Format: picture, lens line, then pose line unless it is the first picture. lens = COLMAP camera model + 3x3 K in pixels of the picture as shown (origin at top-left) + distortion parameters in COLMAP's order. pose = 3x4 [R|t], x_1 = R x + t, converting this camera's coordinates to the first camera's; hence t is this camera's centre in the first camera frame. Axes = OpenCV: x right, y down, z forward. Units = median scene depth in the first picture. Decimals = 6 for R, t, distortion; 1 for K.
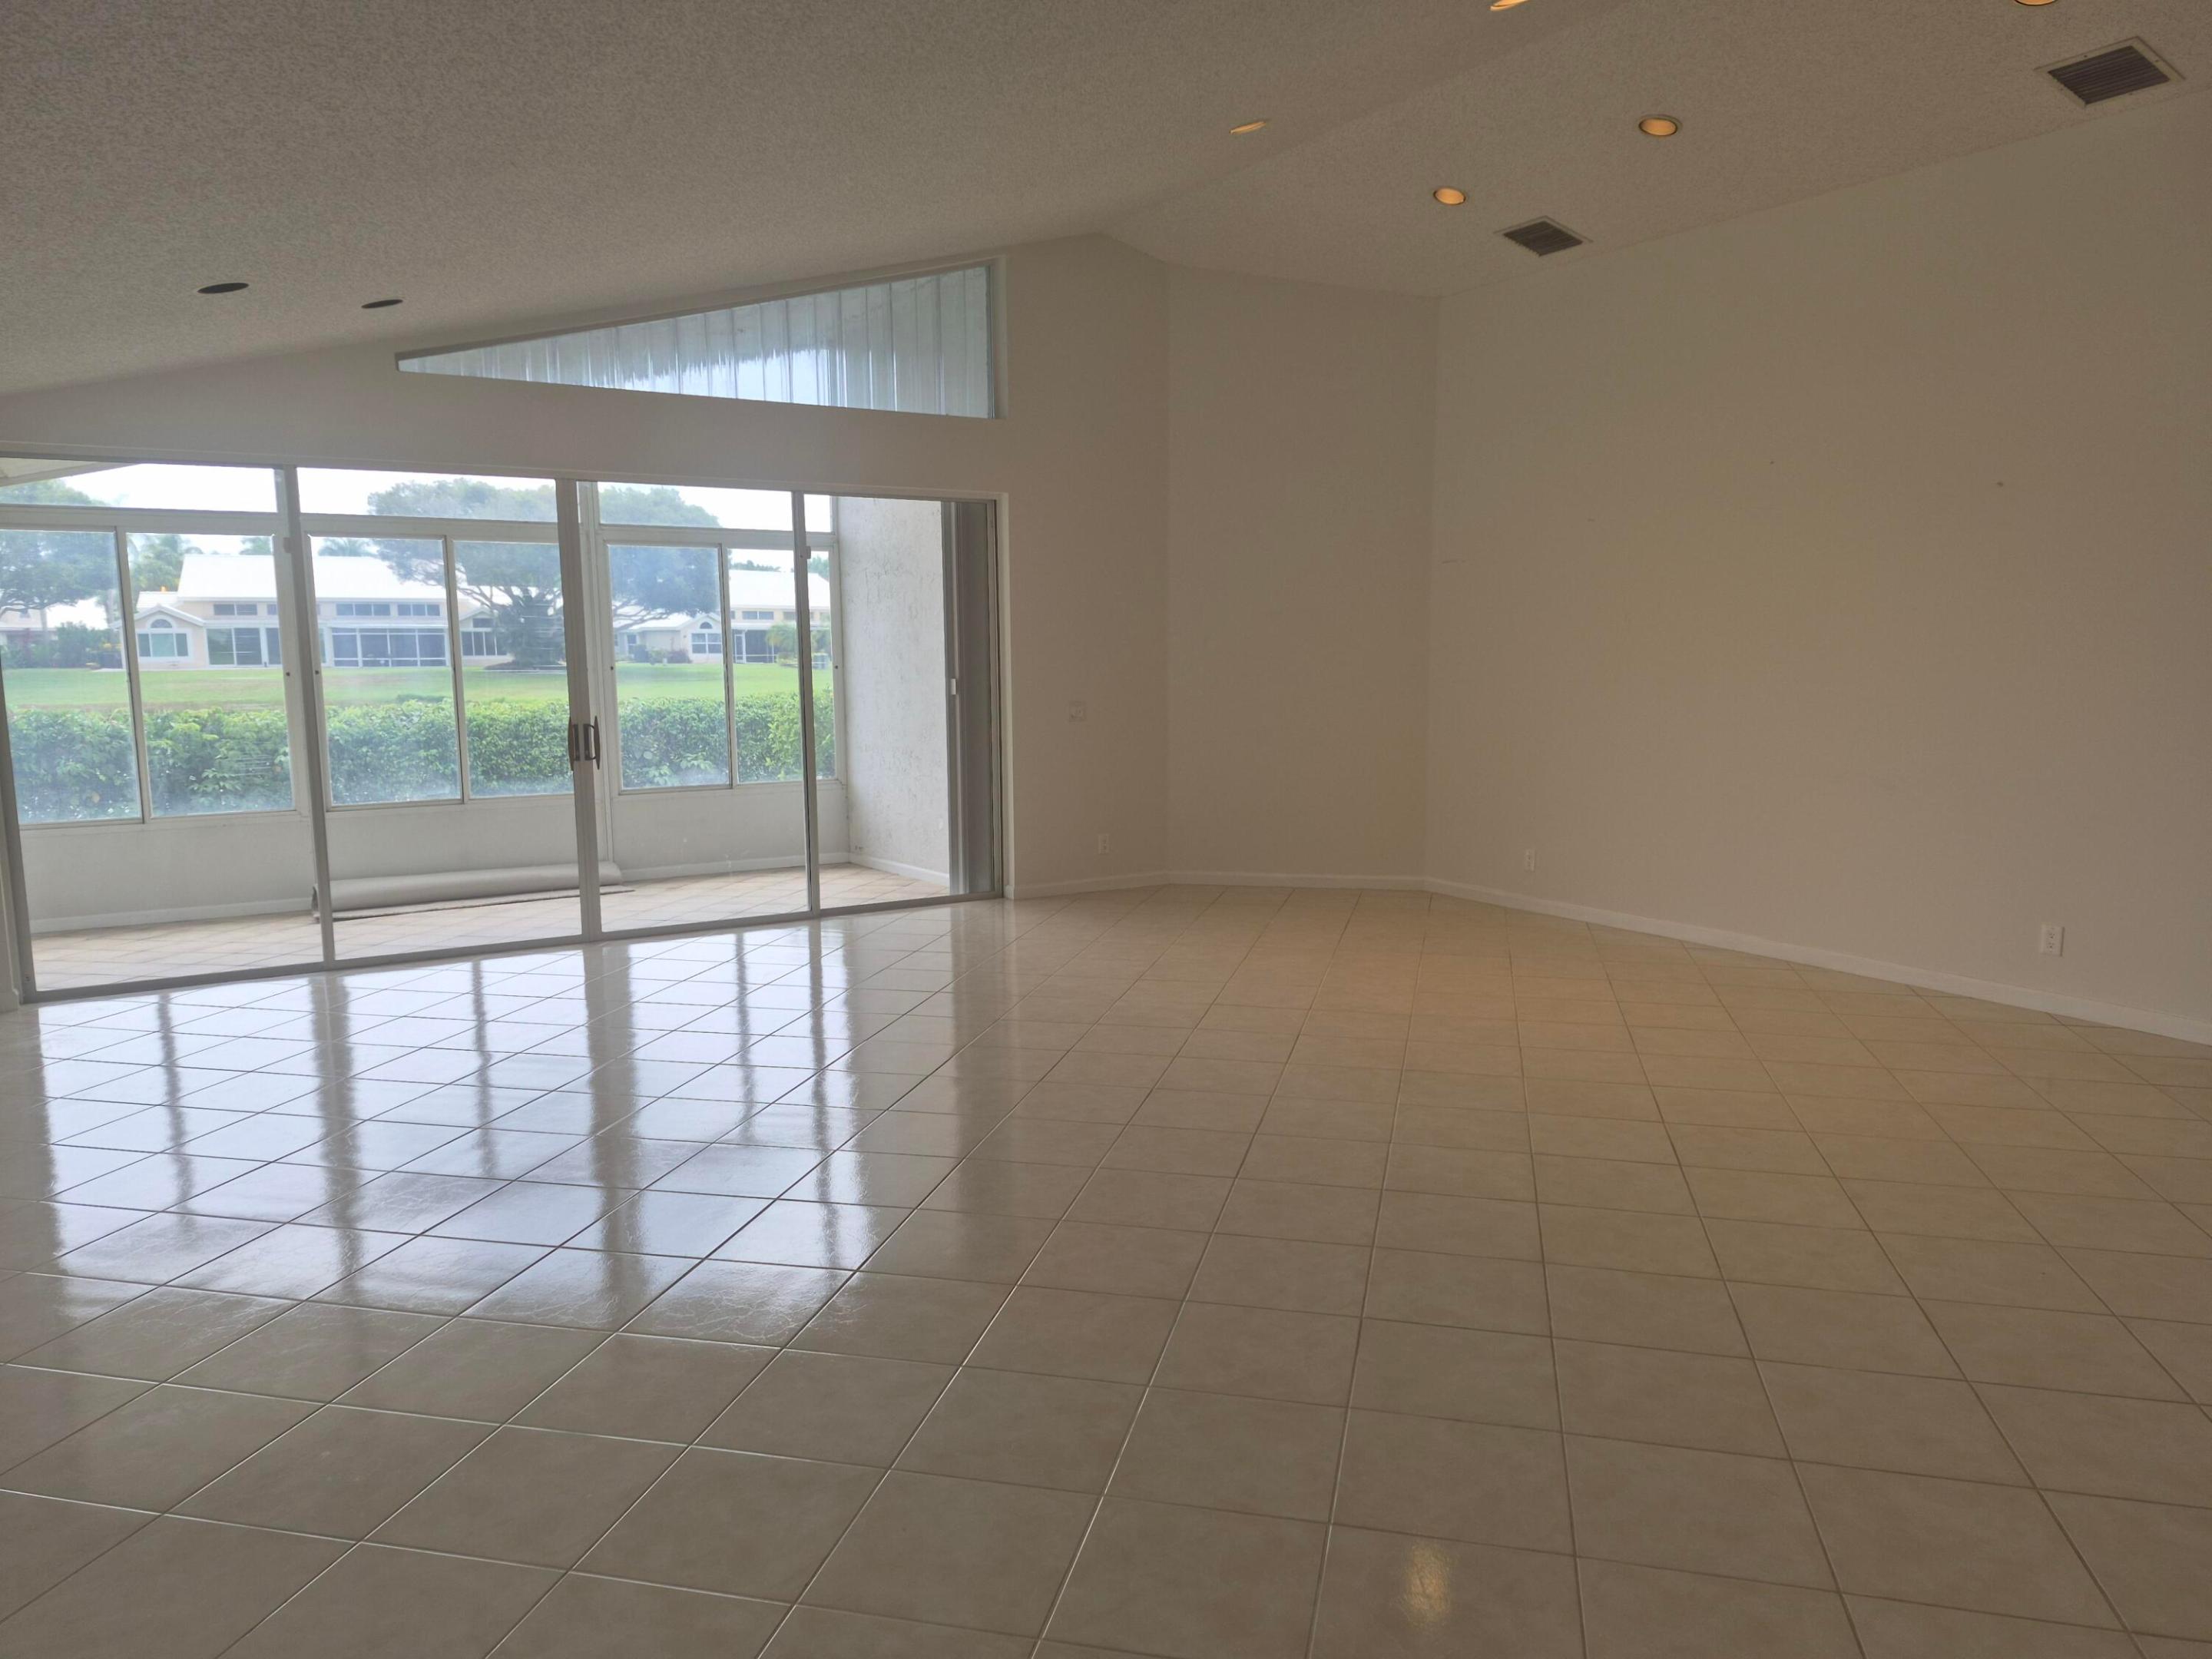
lens RADIAL K [[1520.6, 0, 1091.0], [0, 1520.6, 844.3], [0, 0, 1]] dist [0.067368, -0.067017]
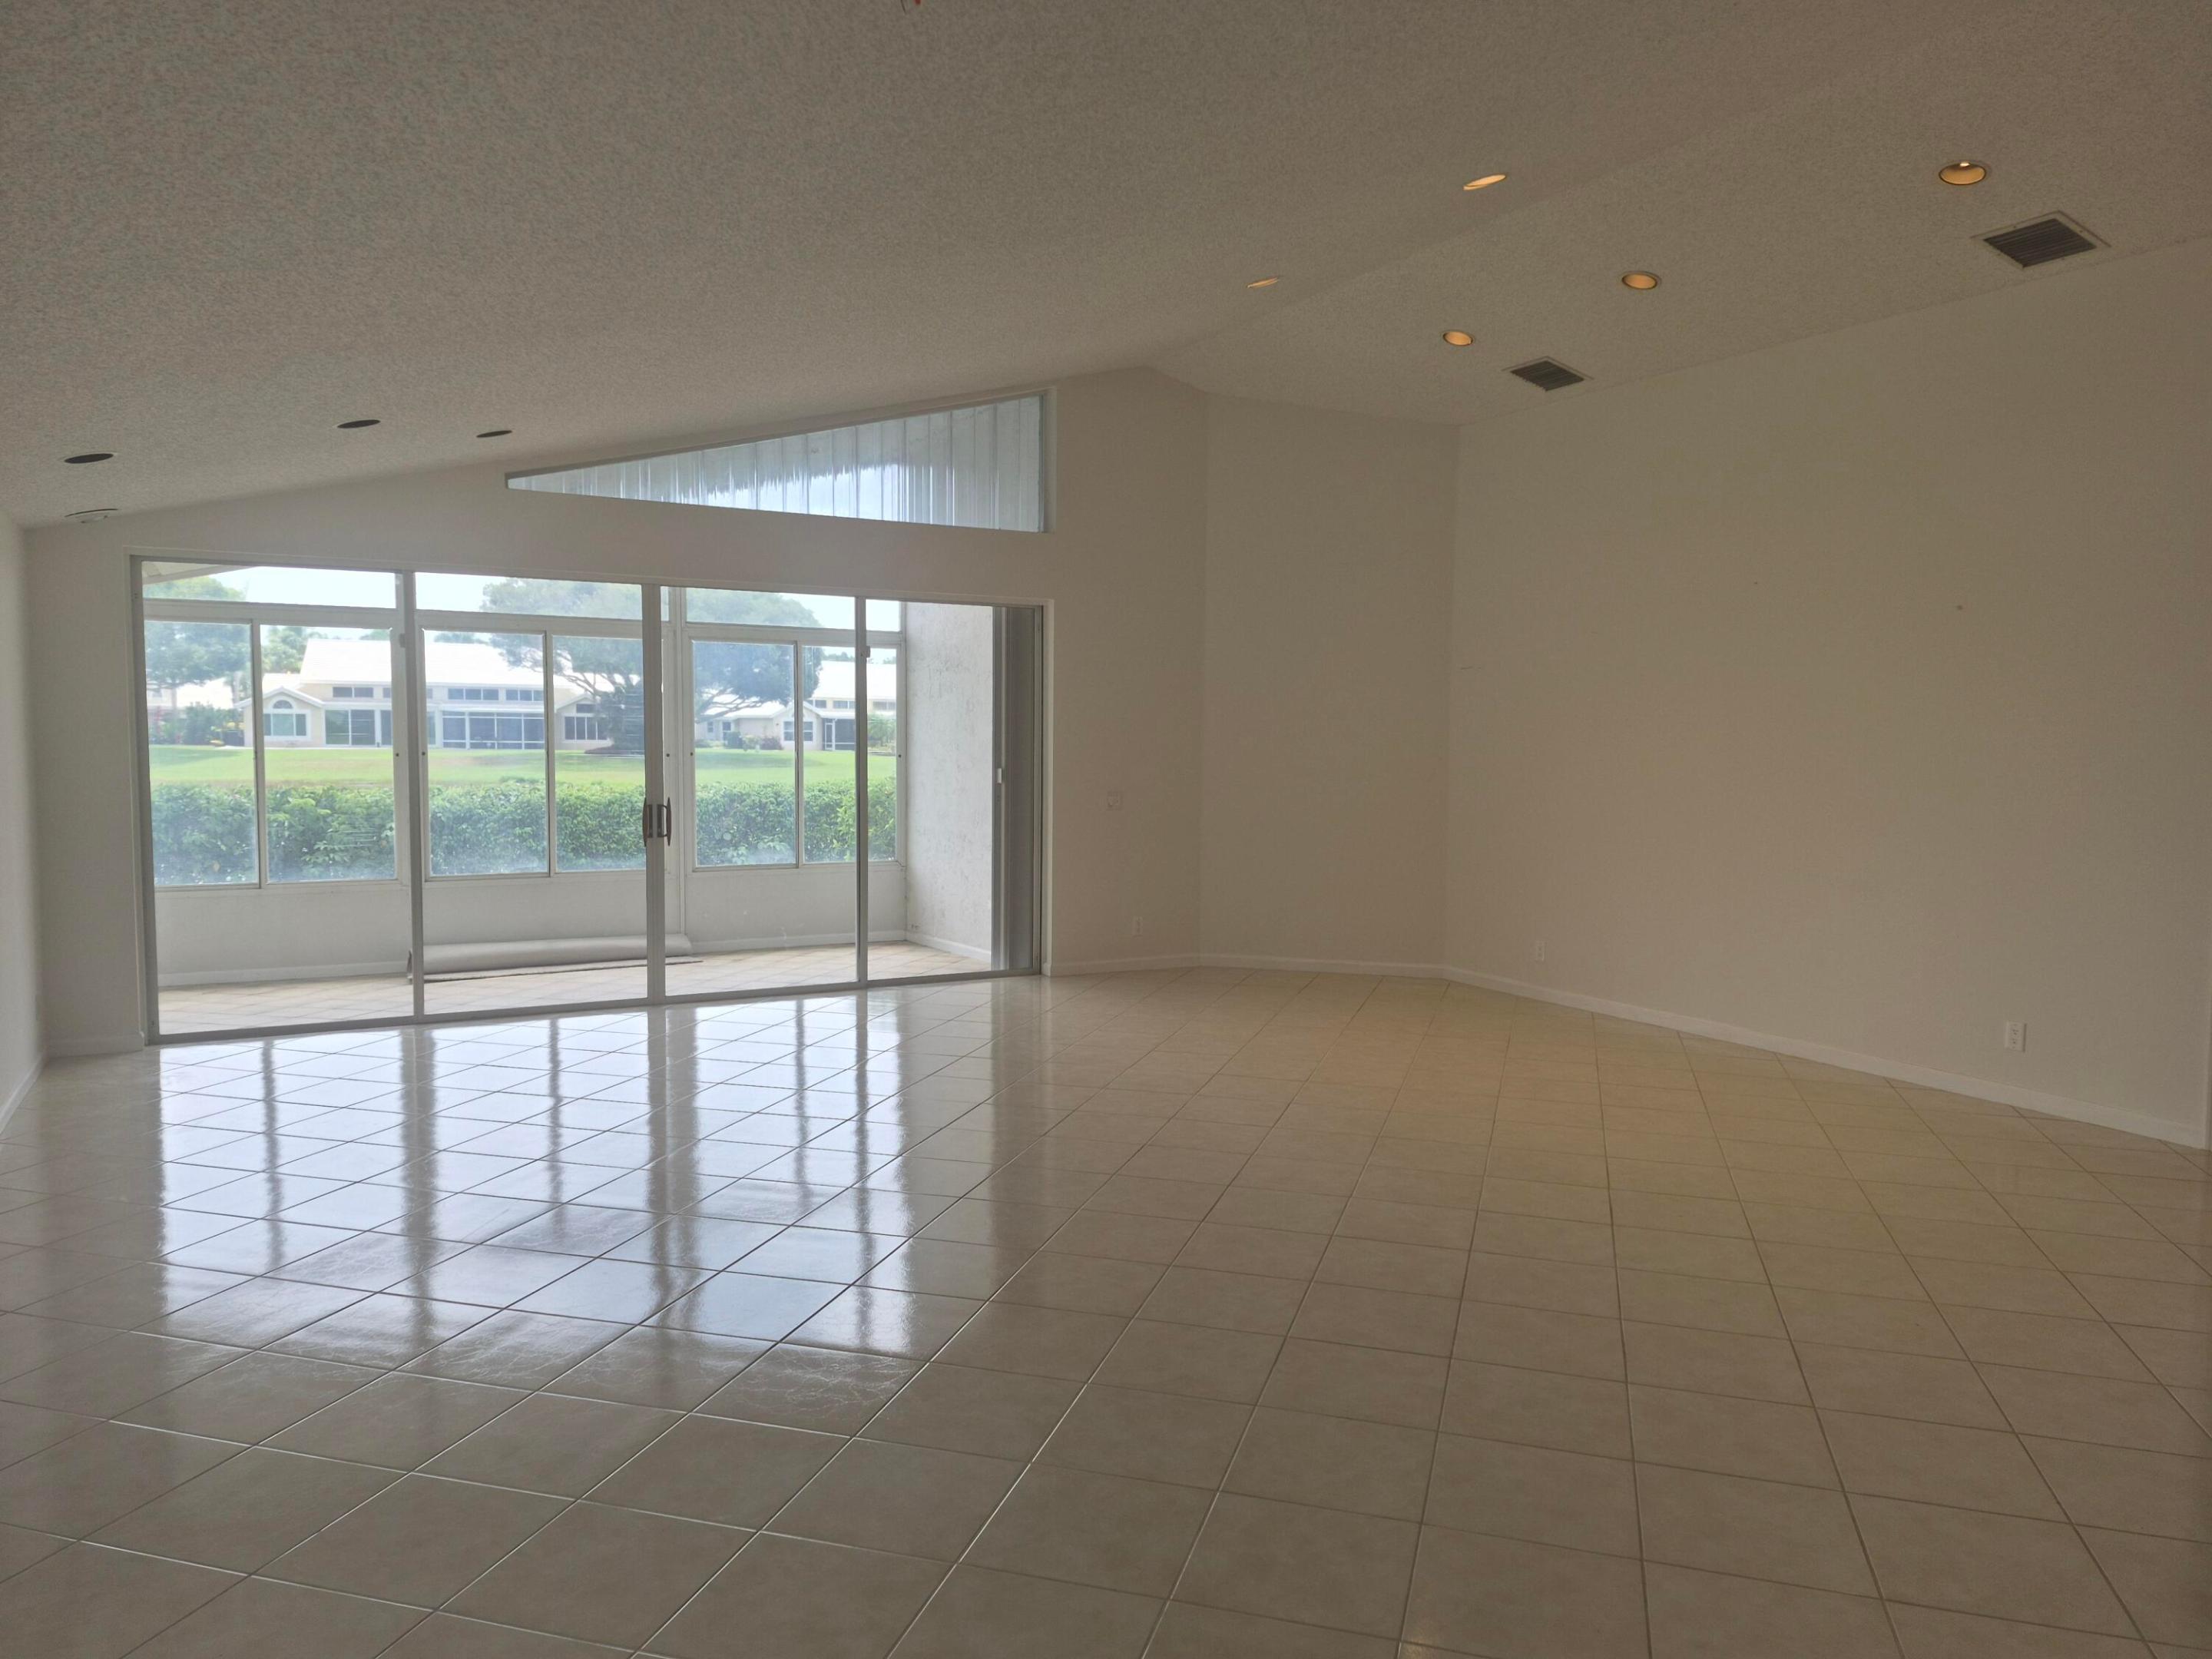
lens RADIAL K [[1520.6, 0, 1098.3], [0, 1520.6, 835.9], [0, 0, 1]] dist [0.067368, -0.067017]
pose [[0.998501, 0.020474, -0.050766, 0.035947], [-0.023772, 0.997587, -0.065227, 0.006975], [0.049308, 0.066336, 0.996578, -0.065854]]
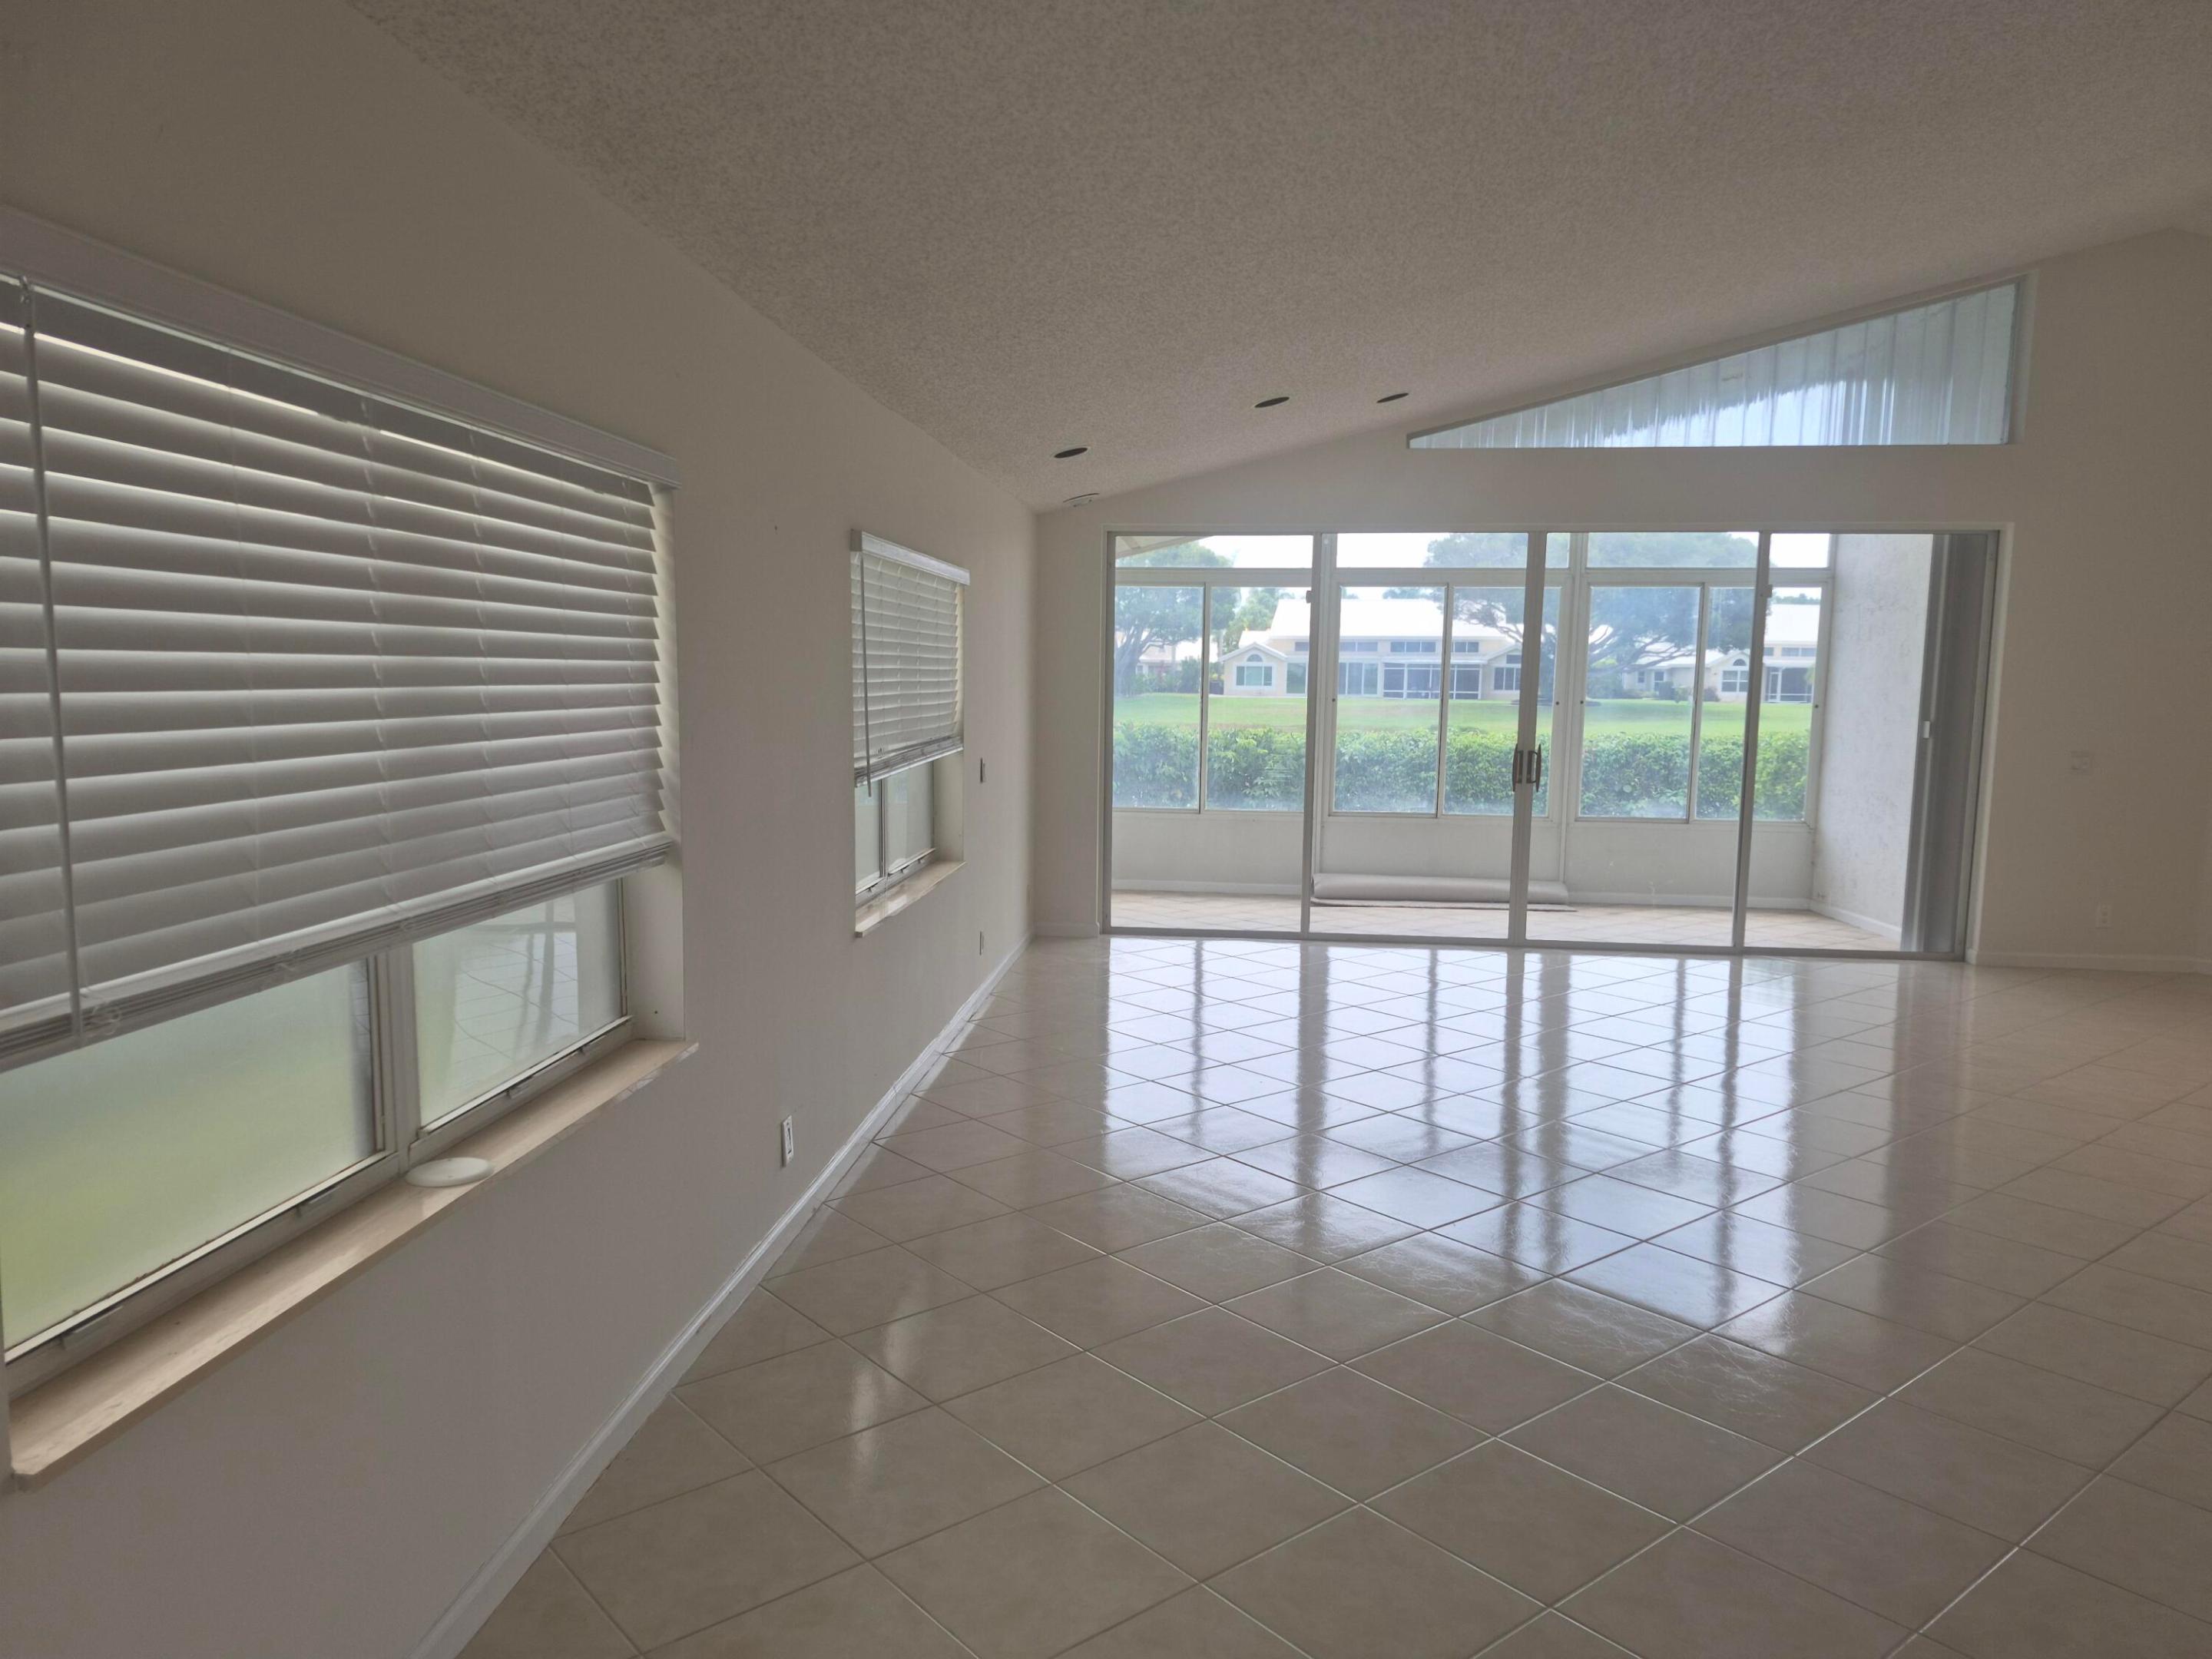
lens RADIAL K [[1520.6, 0, 1096.7], [0, 1520.6, 850.8], [0, 0, 1]] dist [0.067368, -0.067017]
pose [[0.800323, 0.089185, -0.592899, 0.073488], [-0.100723, 0.994820, 0.013683, 0.009140], [0.591048, 0.048768, 0.805161, -0.068015]]
